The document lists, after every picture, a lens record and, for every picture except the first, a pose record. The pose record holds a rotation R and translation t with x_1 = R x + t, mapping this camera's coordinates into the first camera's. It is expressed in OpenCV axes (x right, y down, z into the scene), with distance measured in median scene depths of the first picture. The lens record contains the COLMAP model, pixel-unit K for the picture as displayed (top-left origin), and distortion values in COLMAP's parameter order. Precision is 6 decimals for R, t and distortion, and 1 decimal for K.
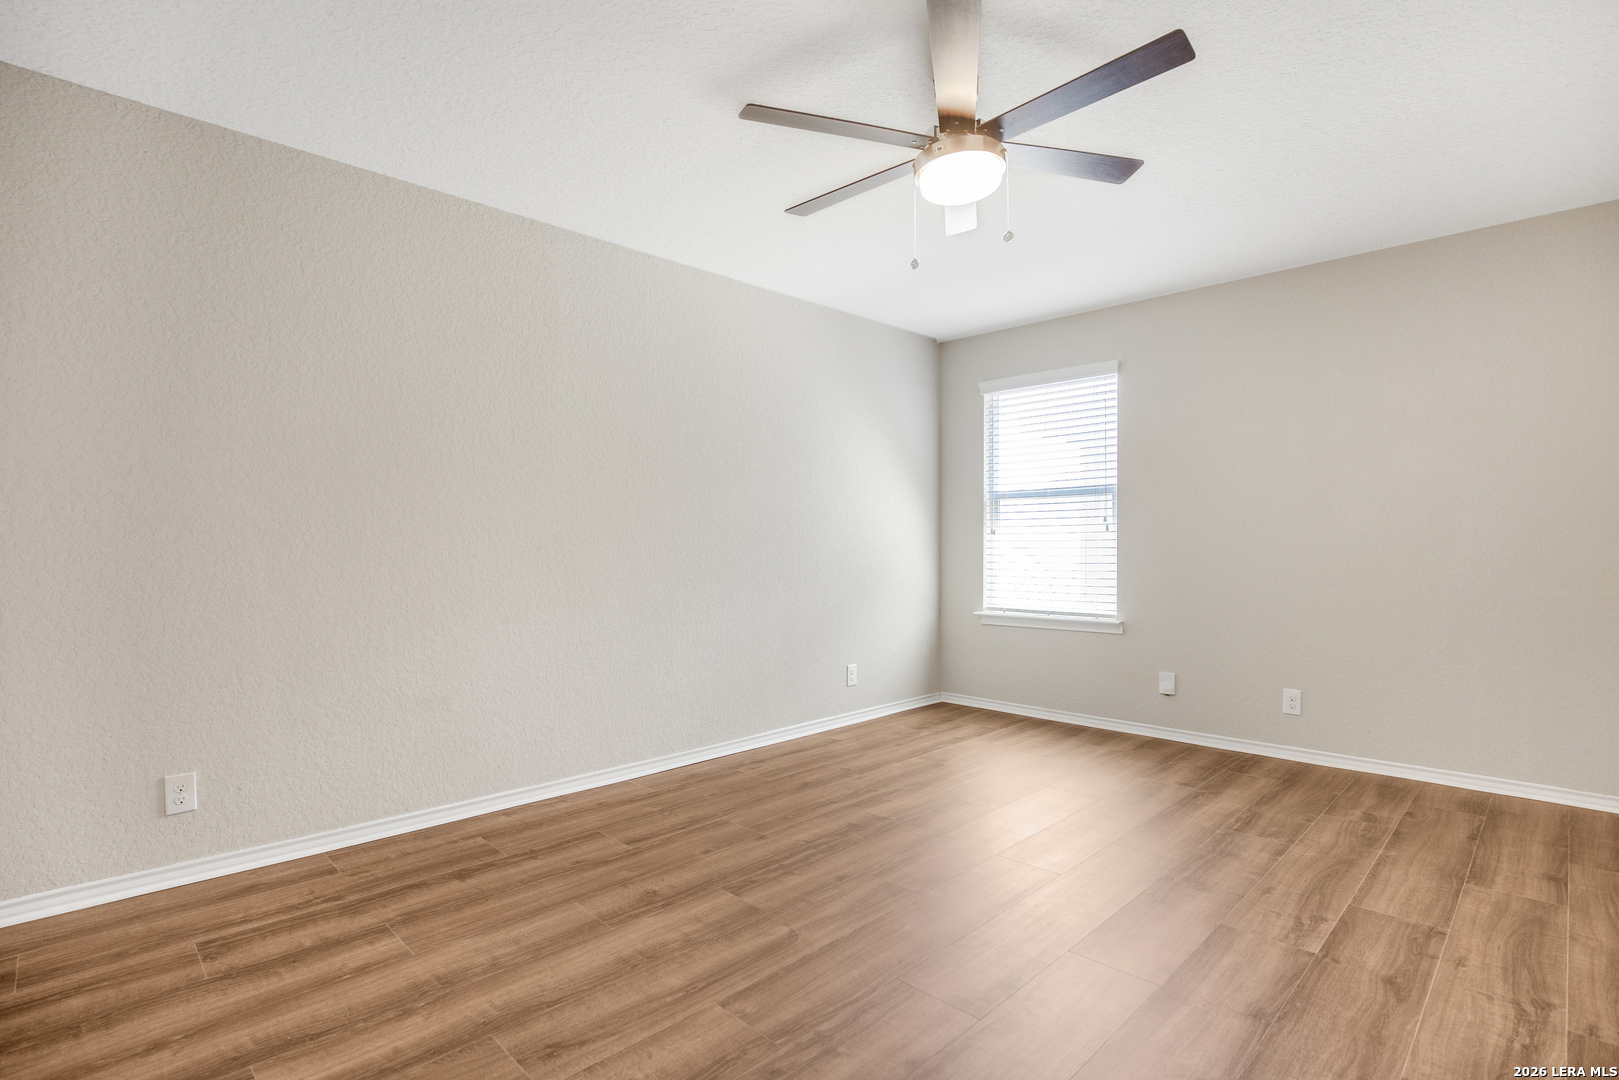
lens RADIAL K [[754.4, 0, 810.4], [0, 754.4, 542.1], [0, 0, 1]] dist [-0.003756, 0.000812]
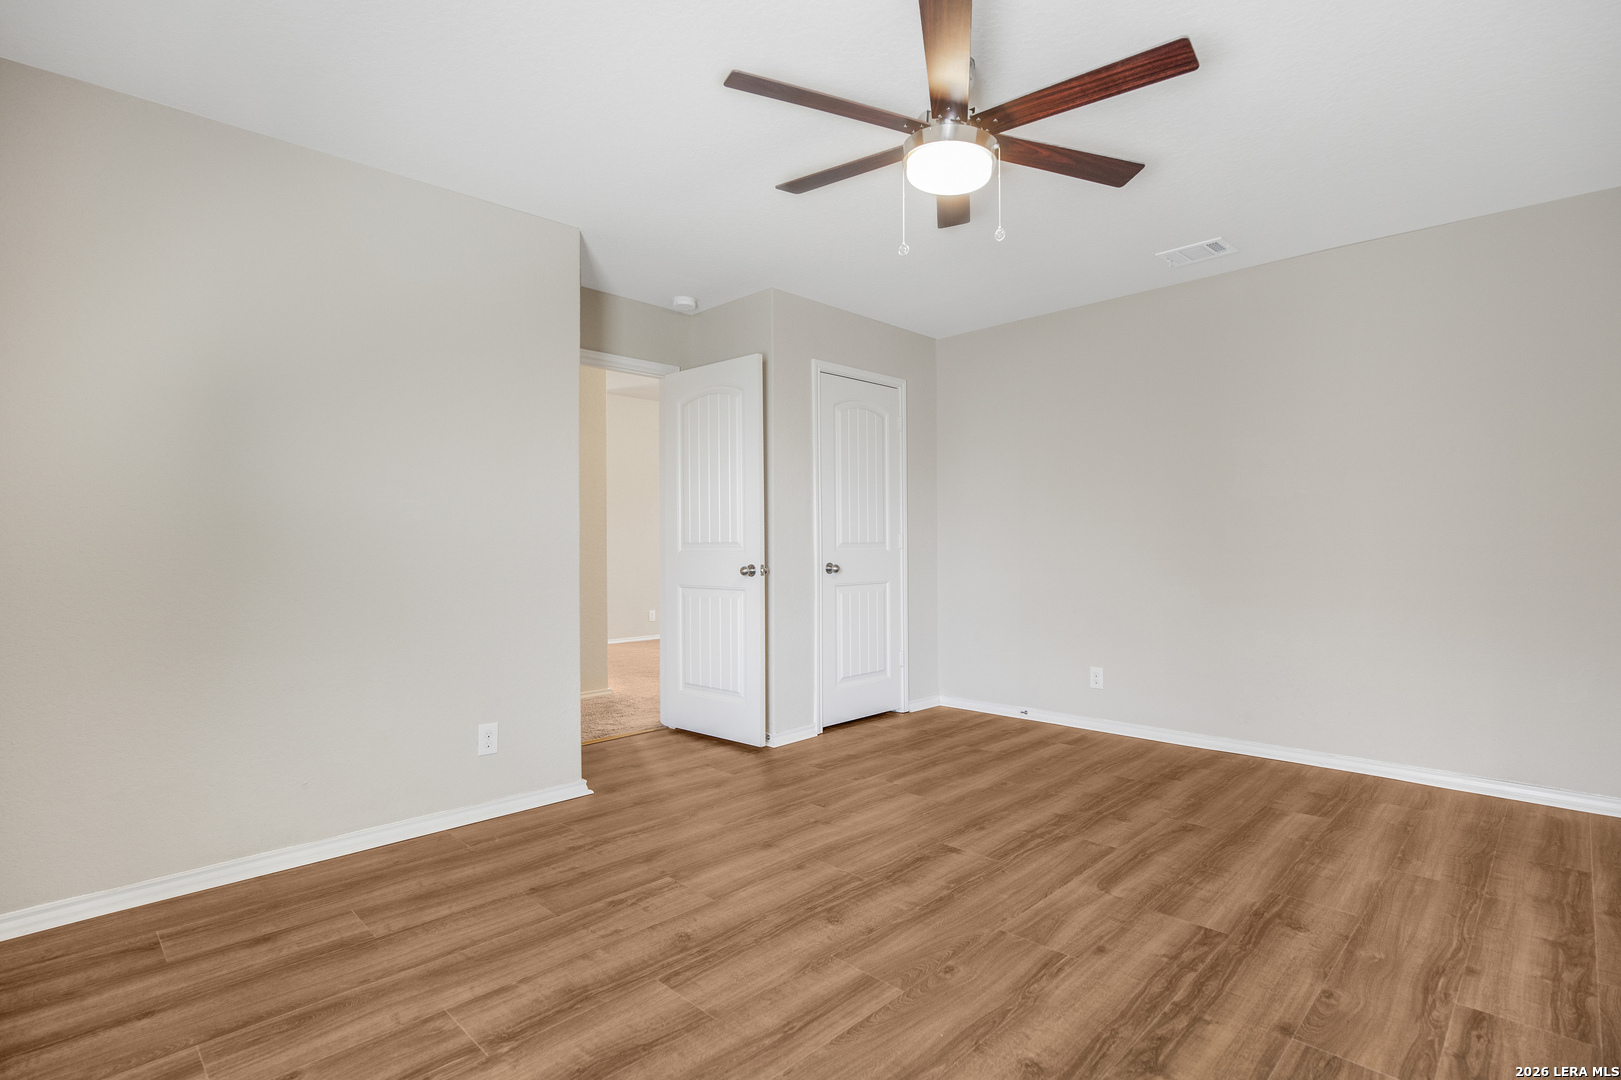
lens RADIAL K [[755.4, 0, 809.5], [0, 755.4, 542.2], [0, 0, 1]] dist [-0.003756, 0.000812]
pose [[-0.999966, 0.005850, -0.005746, 0.390339], [0.005882, 0.999967, -0.005612, 0.004171], [0.005713, -0.005646, -0.999968, 1.972473]]
